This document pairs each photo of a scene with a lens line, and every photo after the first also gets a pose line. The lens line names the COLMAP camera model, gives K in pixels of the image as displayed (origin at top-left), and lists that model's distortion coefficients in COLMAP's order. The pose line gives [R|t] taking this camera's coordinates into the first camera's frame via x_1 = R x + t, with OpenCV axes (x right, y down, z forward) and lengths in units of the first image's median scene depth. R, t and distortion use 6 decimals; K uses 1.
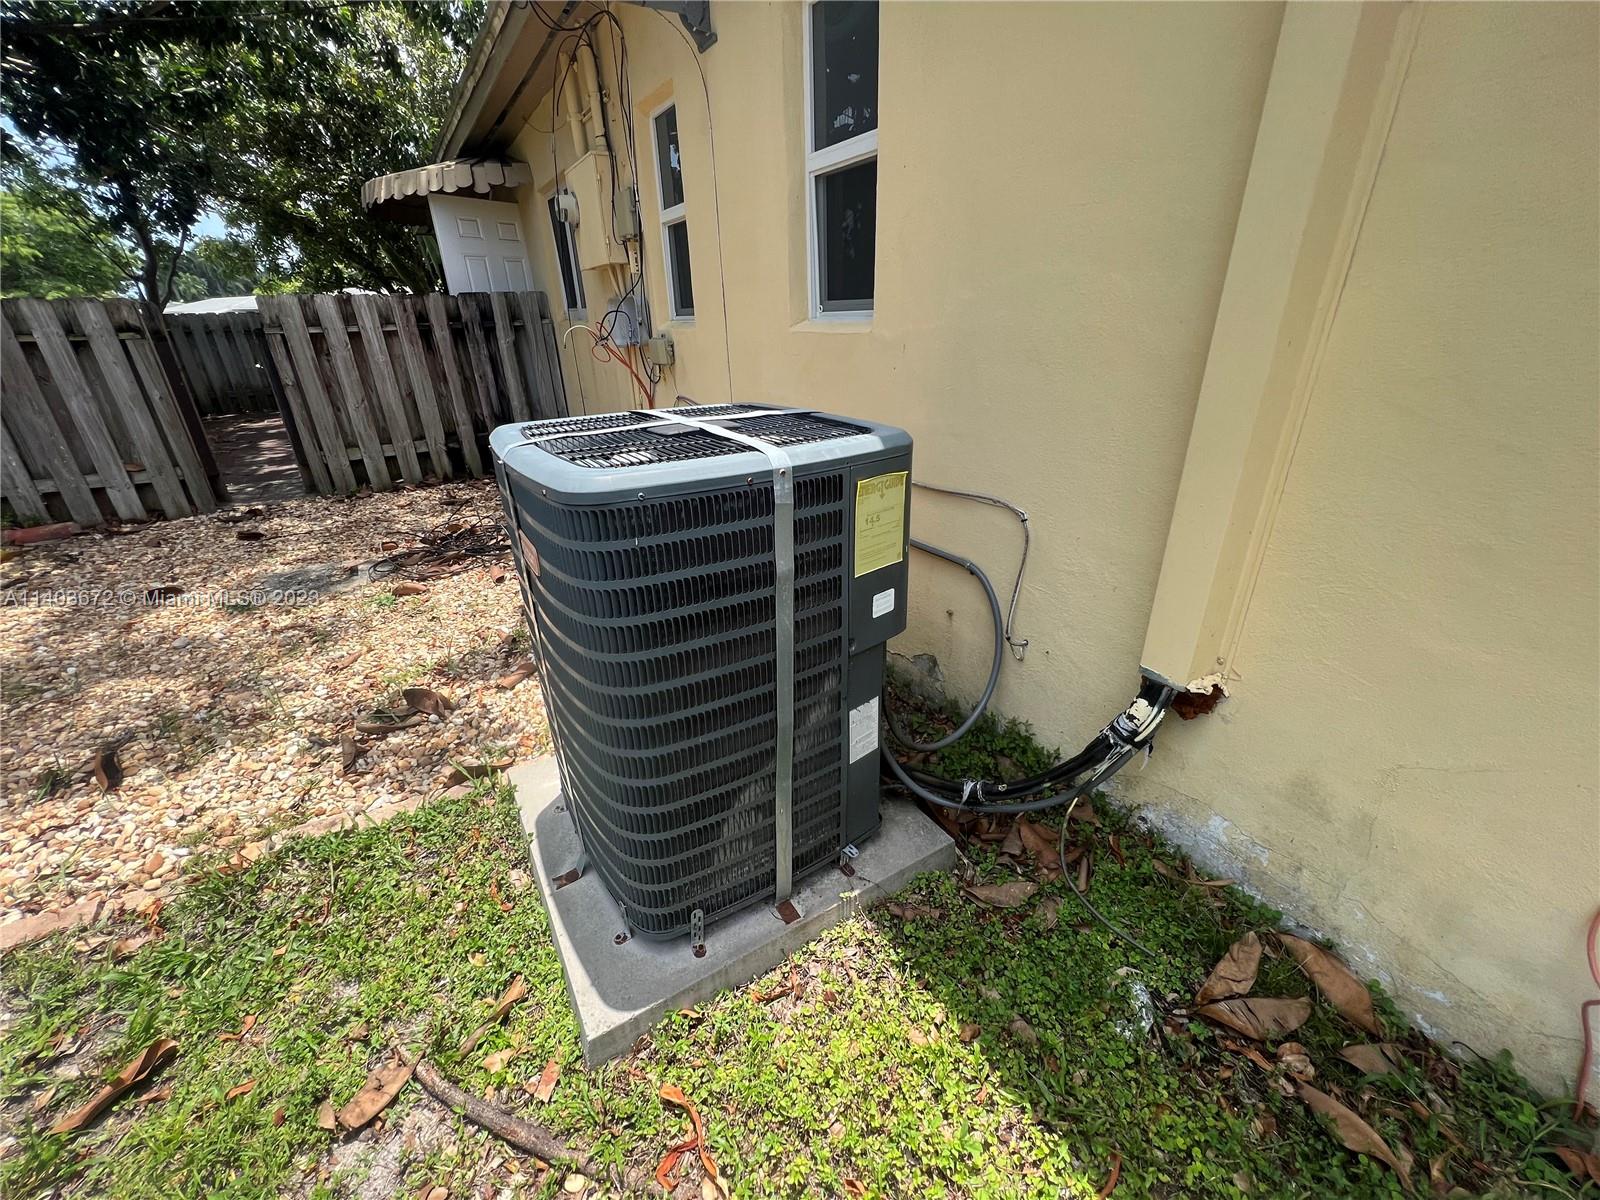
lens RADIAL K [[639.4, 0, 796.9], [0, 639.4, 601.0], [0, 0, 1]] dist [-0.001013, 0.000772]
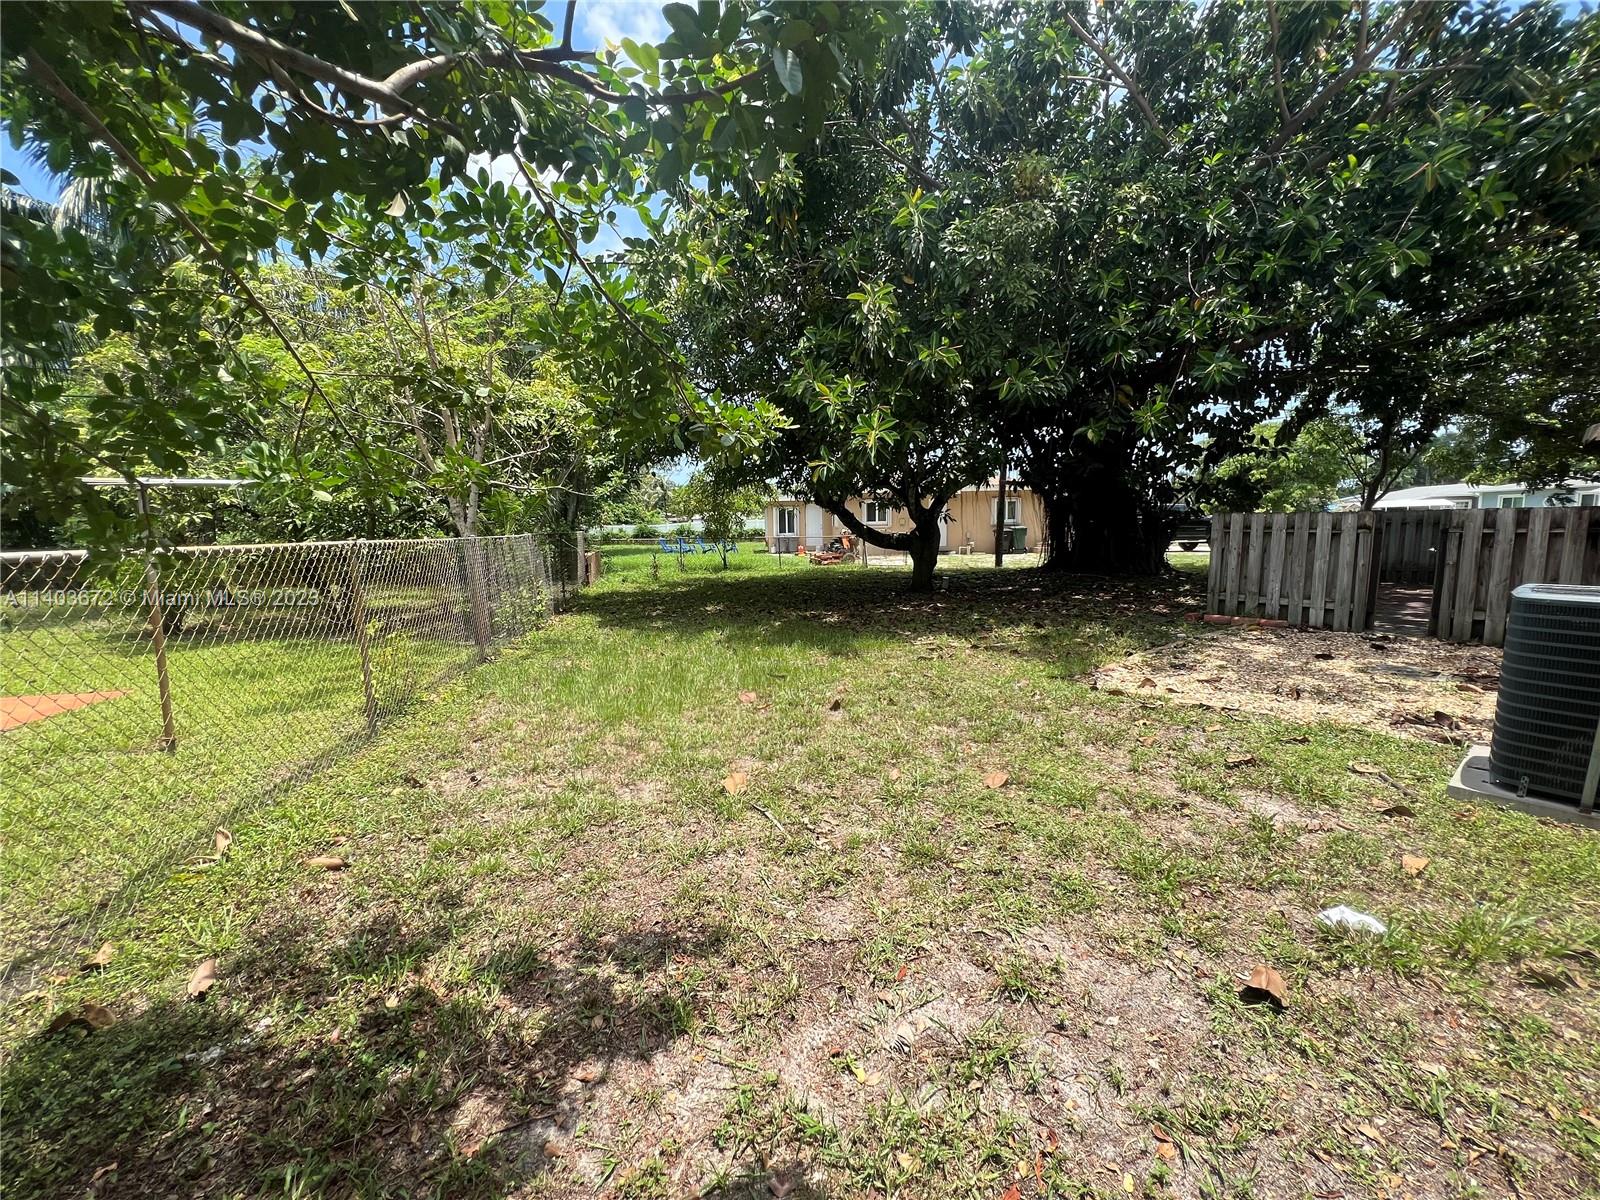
lens RADIAL K [[639.4, 0, 809.7], [0, 639.4, 606.7], [0, 0, 1]] dist [-0.001013, 0.000772]
pose [[0.130411, 0.151601, -0.979801, 0.509450], [-0.393149, 0.915131, 0.089267, 0.215652], [0.910180, 0.373566, 0.178945, -0.616770]]
